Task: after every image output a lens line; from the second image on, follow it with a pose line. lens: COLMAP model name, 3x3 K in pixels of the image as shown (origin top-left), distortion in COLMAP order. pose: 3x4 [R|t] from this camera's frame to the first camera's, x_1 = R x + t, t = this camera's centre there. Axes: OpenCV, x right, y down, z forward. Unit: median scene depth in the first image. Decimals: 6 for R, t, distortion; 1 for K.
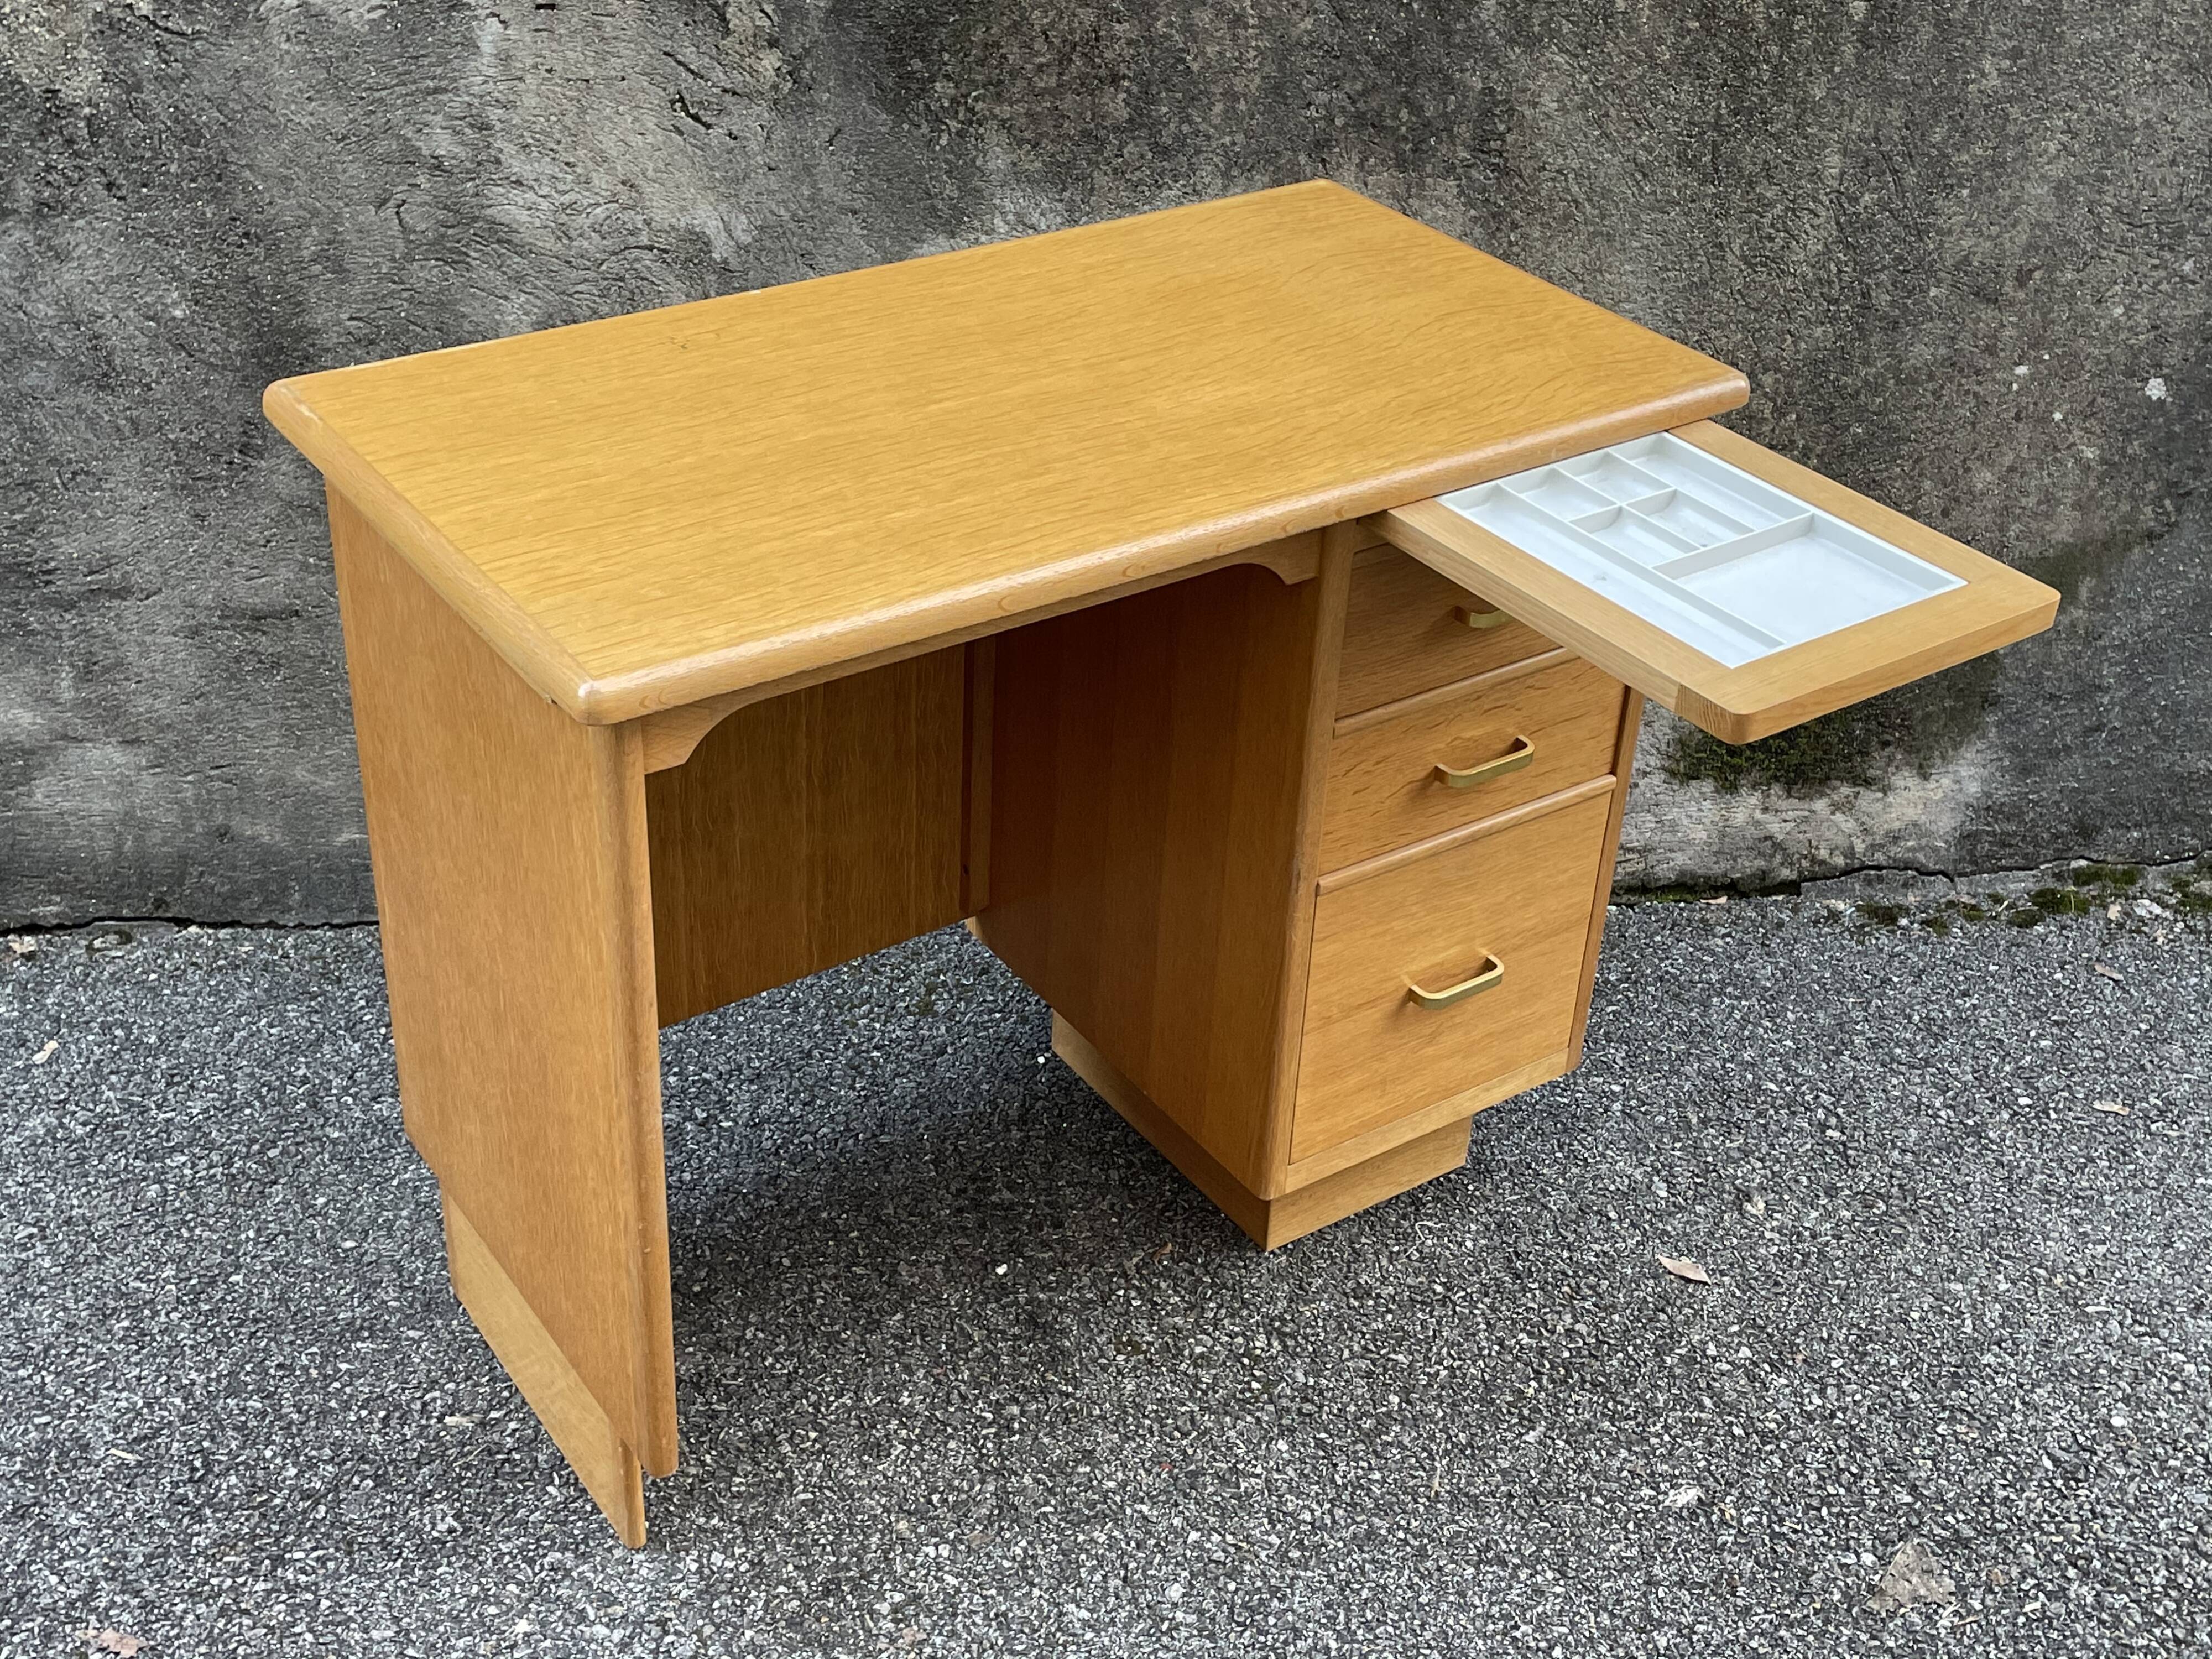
lens RADIAL K [[2634.5, 0, 1105.8], [0, 2634.5, 804.7], [0, 0, 1]] dist [0.104608, -0.172528]
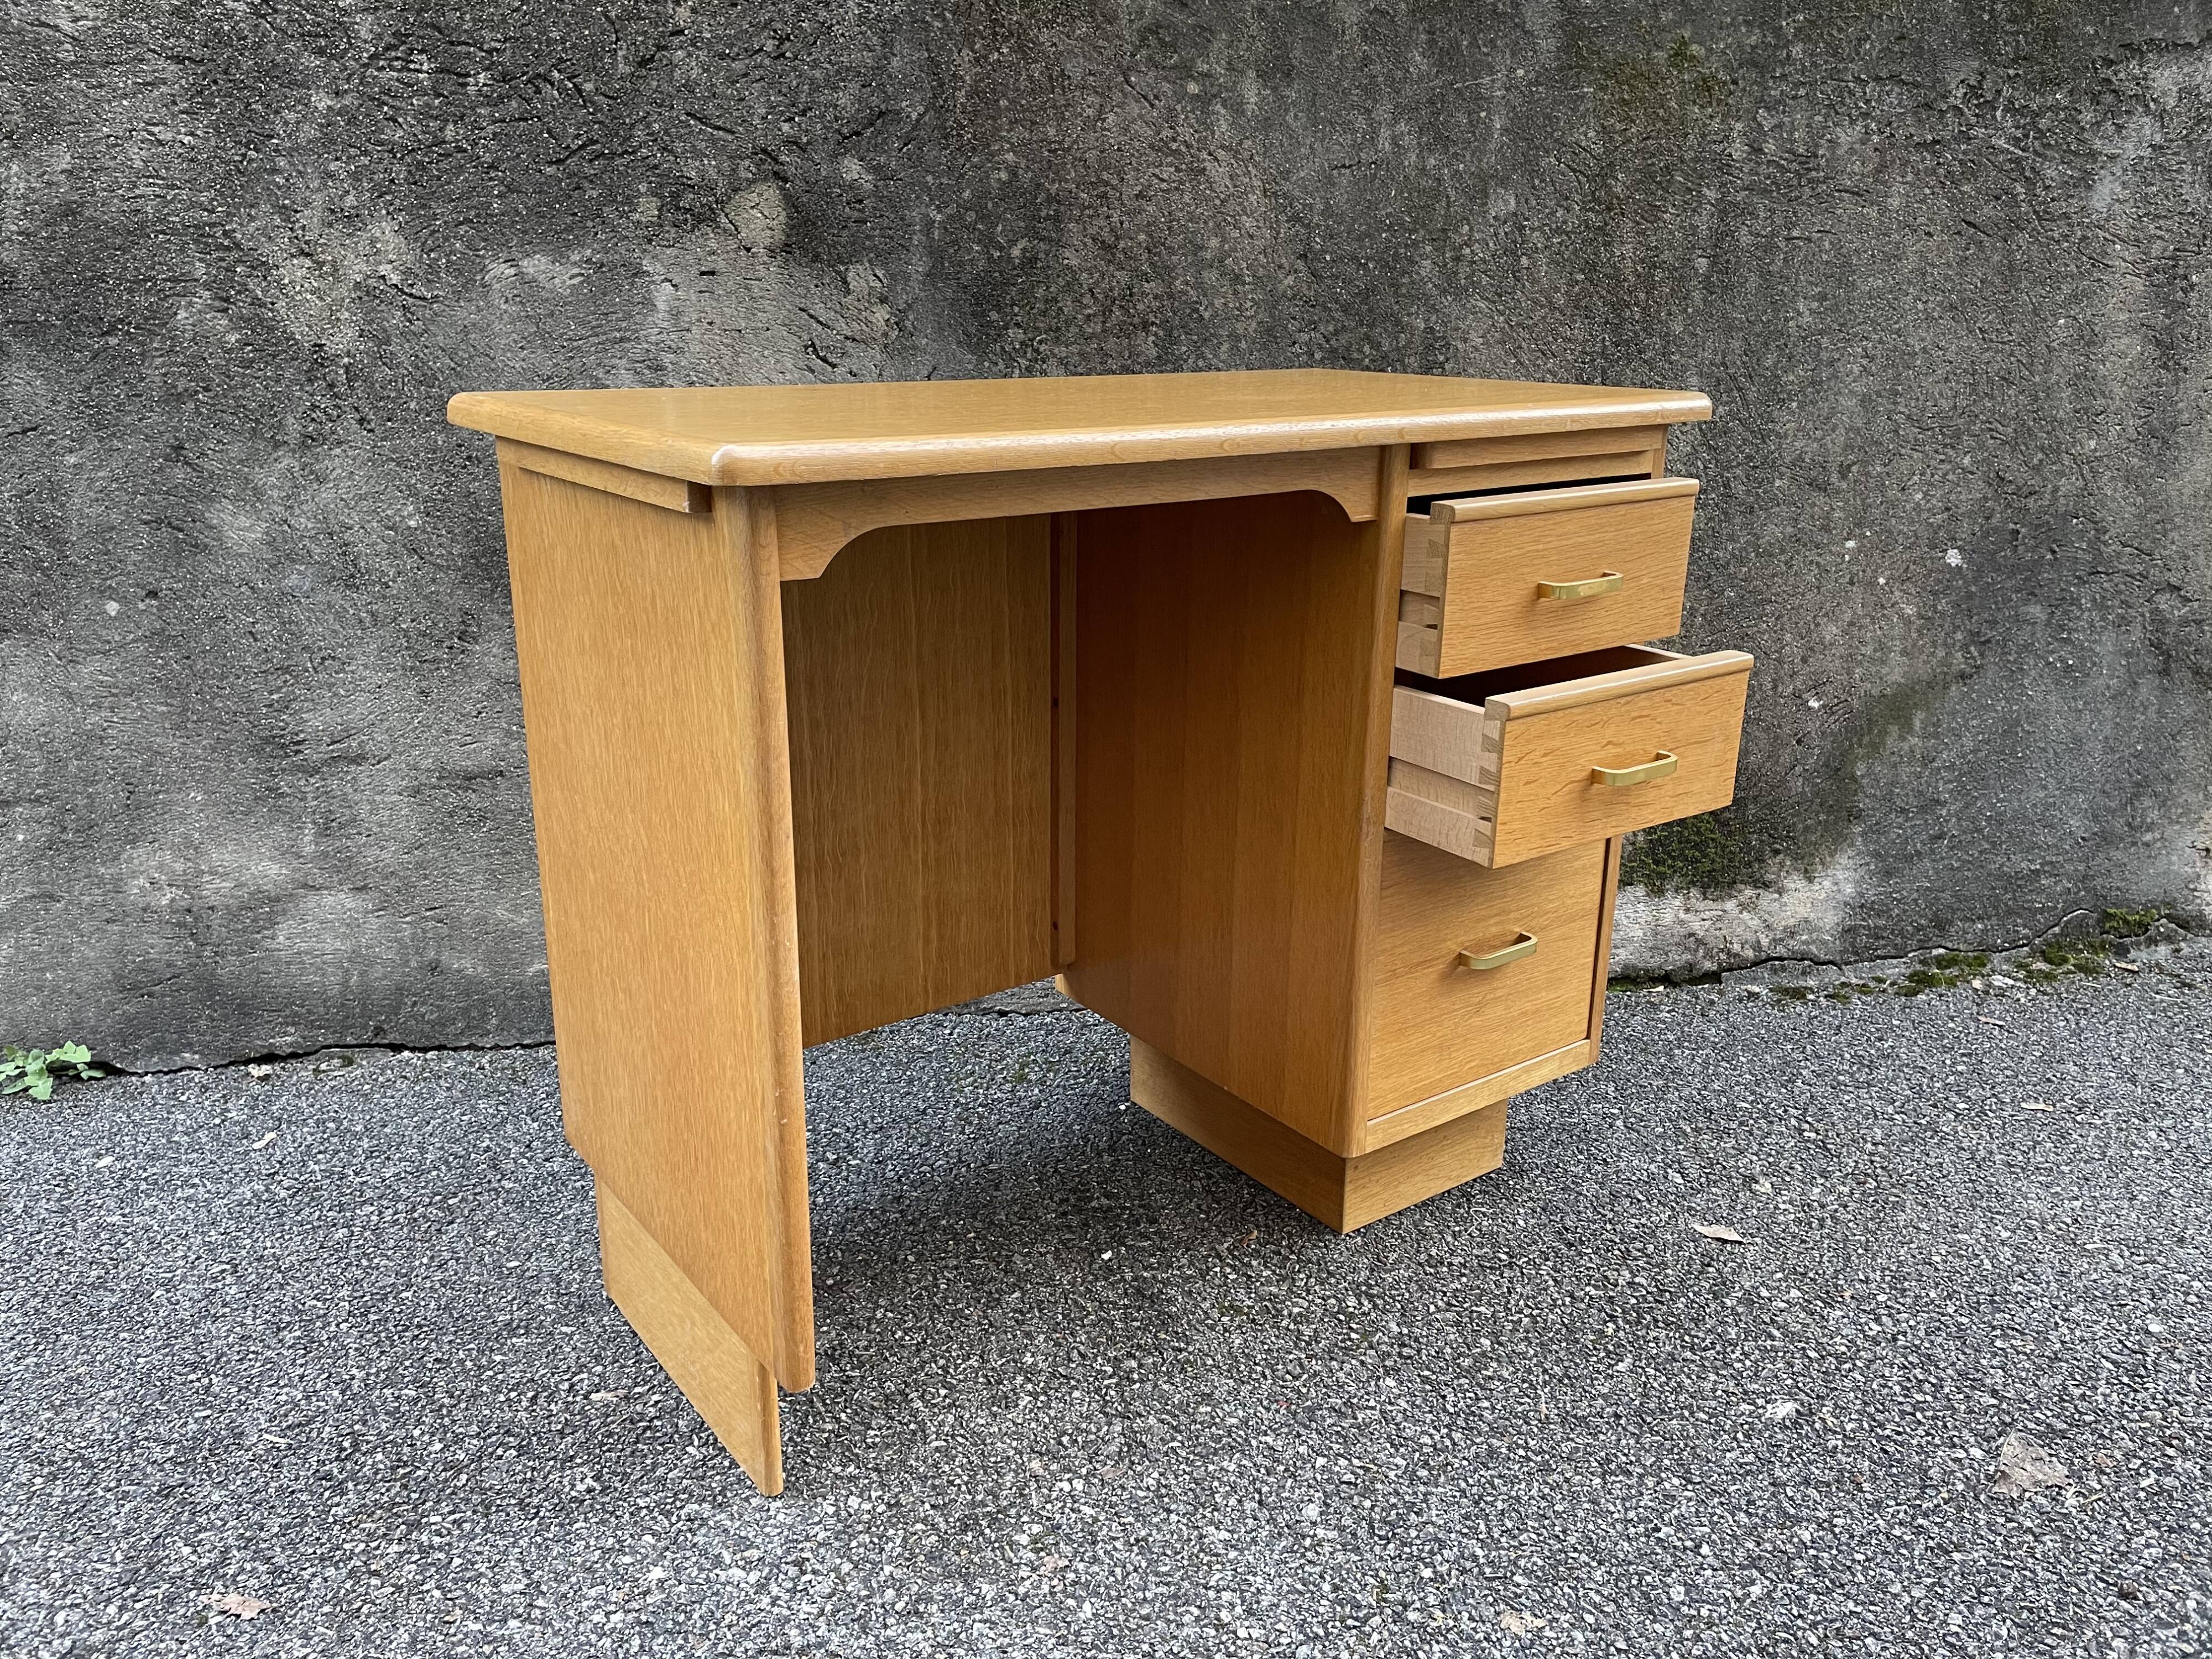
lens RADIAL K [[1667.8, 0, 1103.2], [0, 1667.8, 802.8], [0, 0, 1]] dist [0.083945, -0.105770]
pose [[0.998852, -0.043654, 0.019725, -0.044144], [0.047213, 0.966783, -0.251202, 0.160534], [-0.008104, 0.251845, 0.967734, 0.261946]]
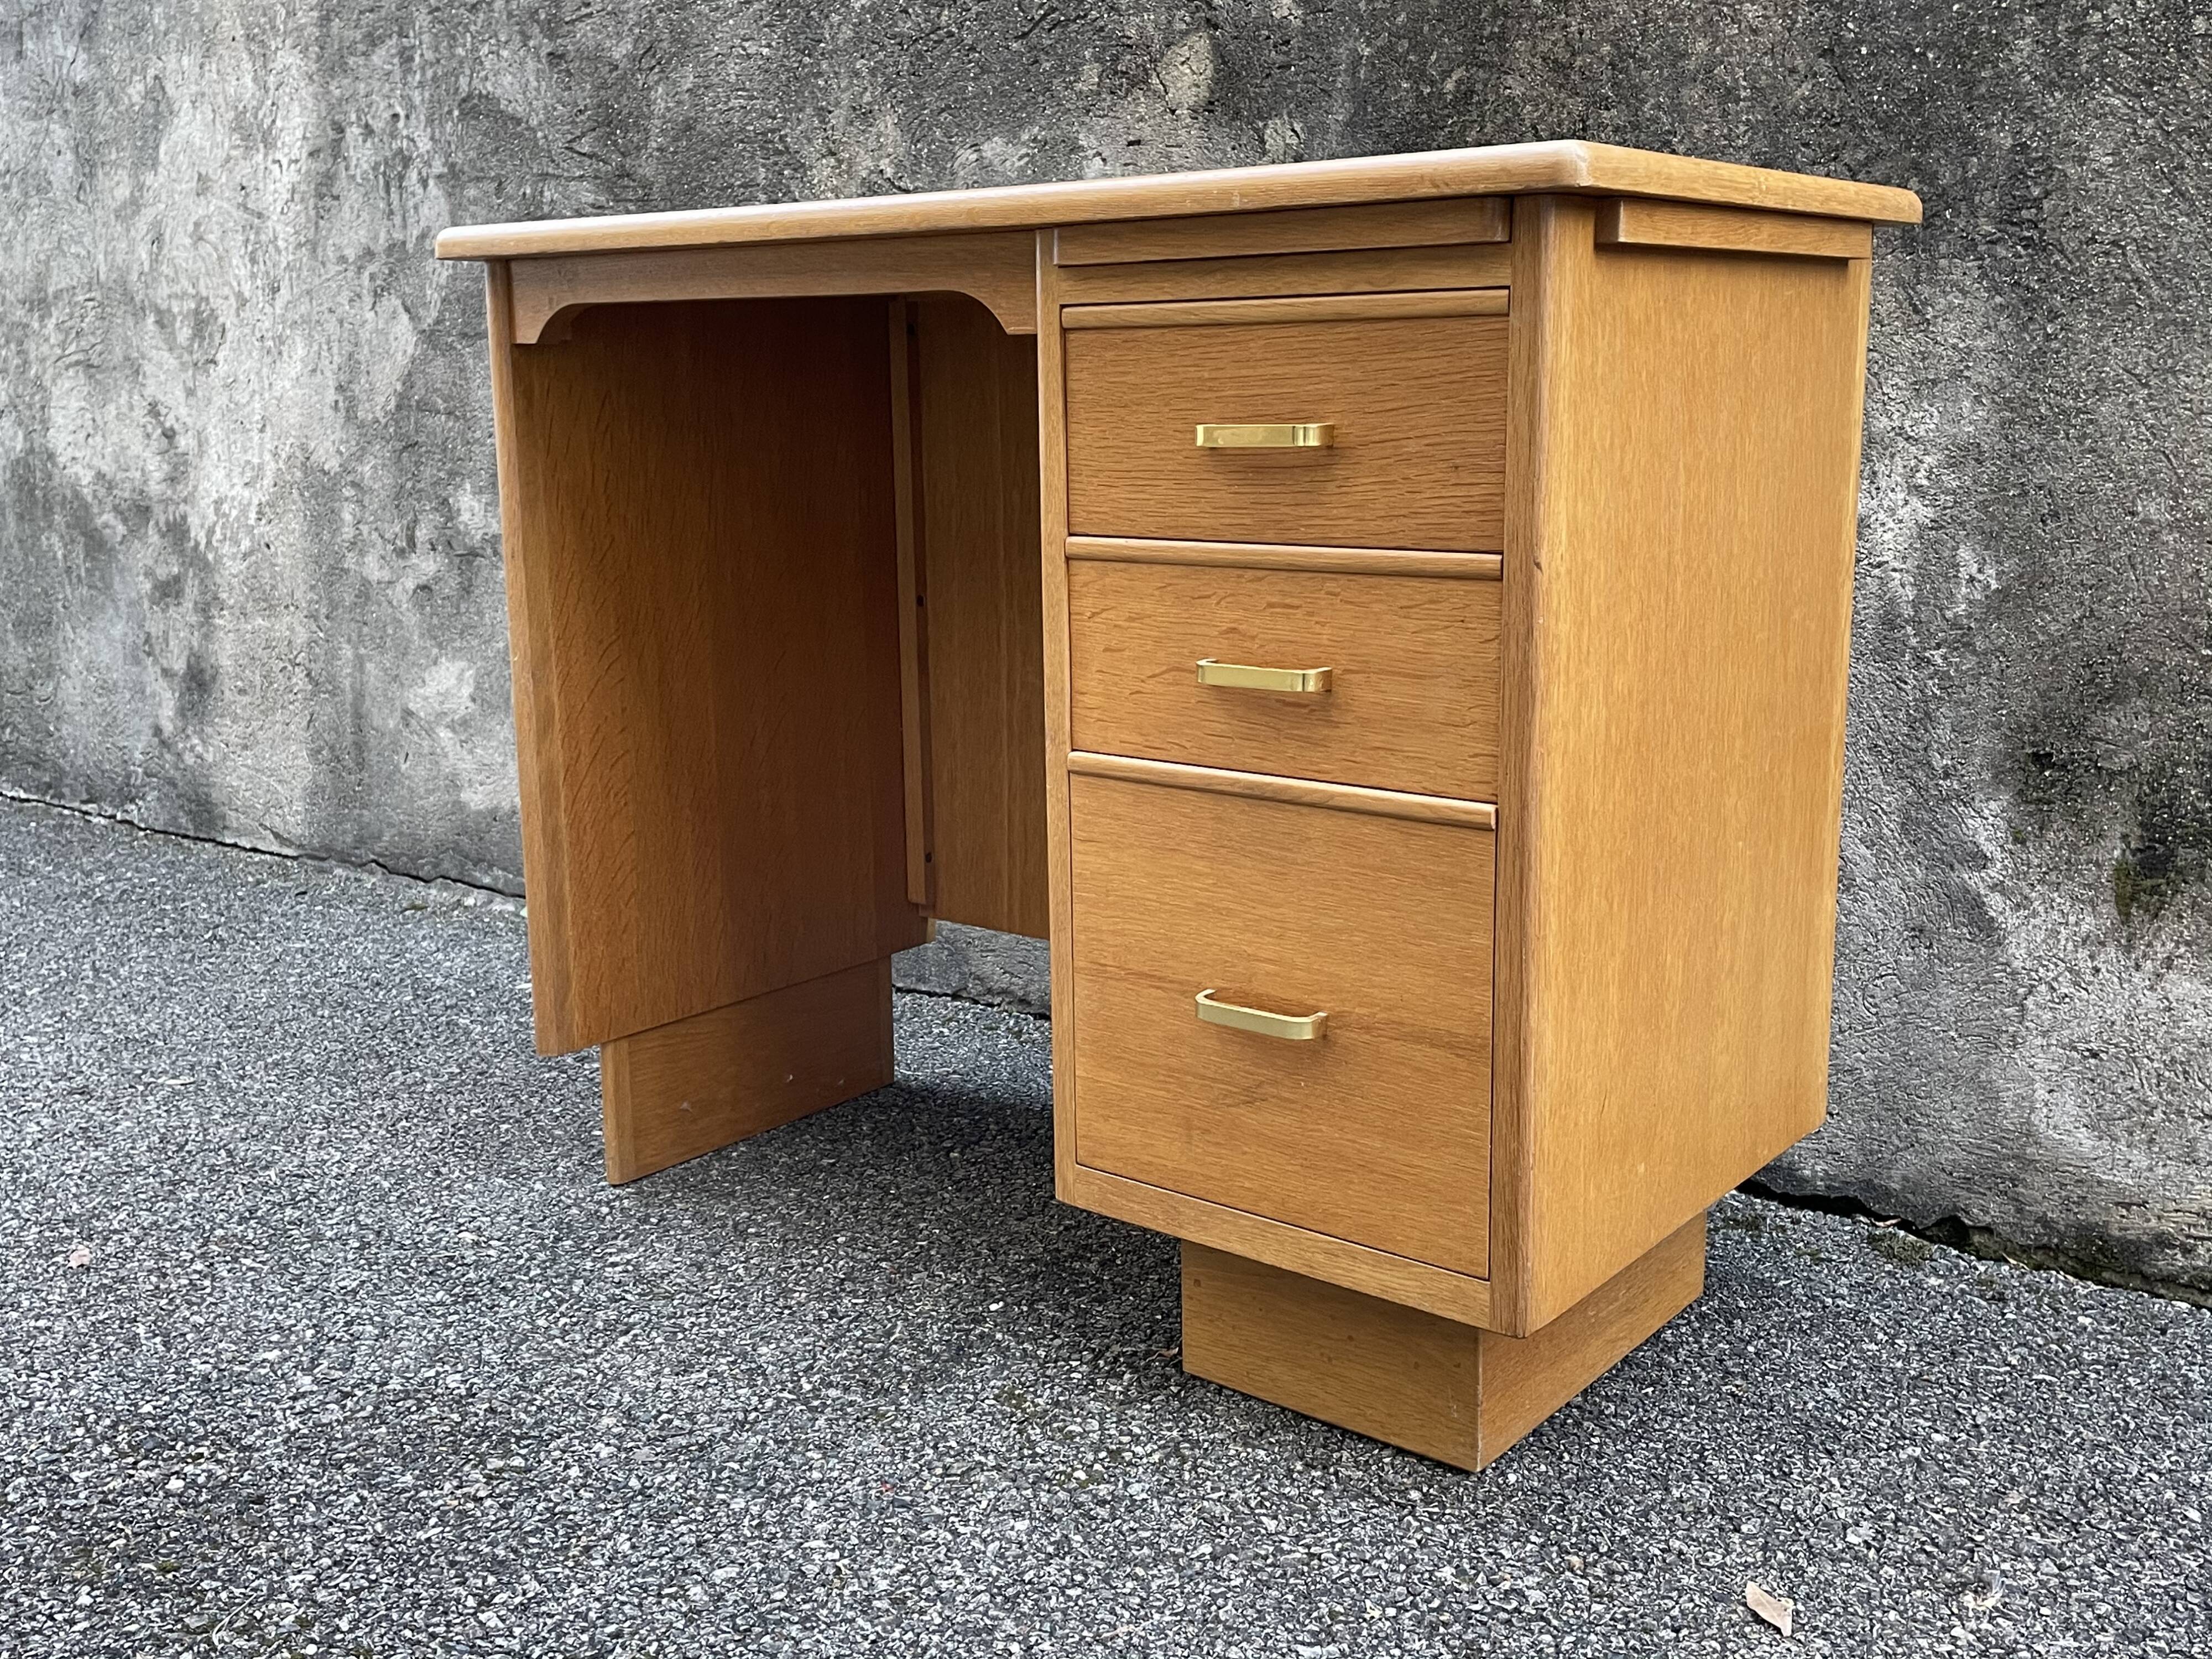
lens RADIAL K [[2164.4, 0, 1107.0], [0, 2164.4, 797.0], [0, 0, 1]] dist [0.082833, -0.103238]
pose [[0.721010, 0.095305, -0.686340, 0.432169], [-0.330022, 0.918172, -0.219196, 0.158347], [0.609287, 0.384549, 0.693463, 0.445205]]
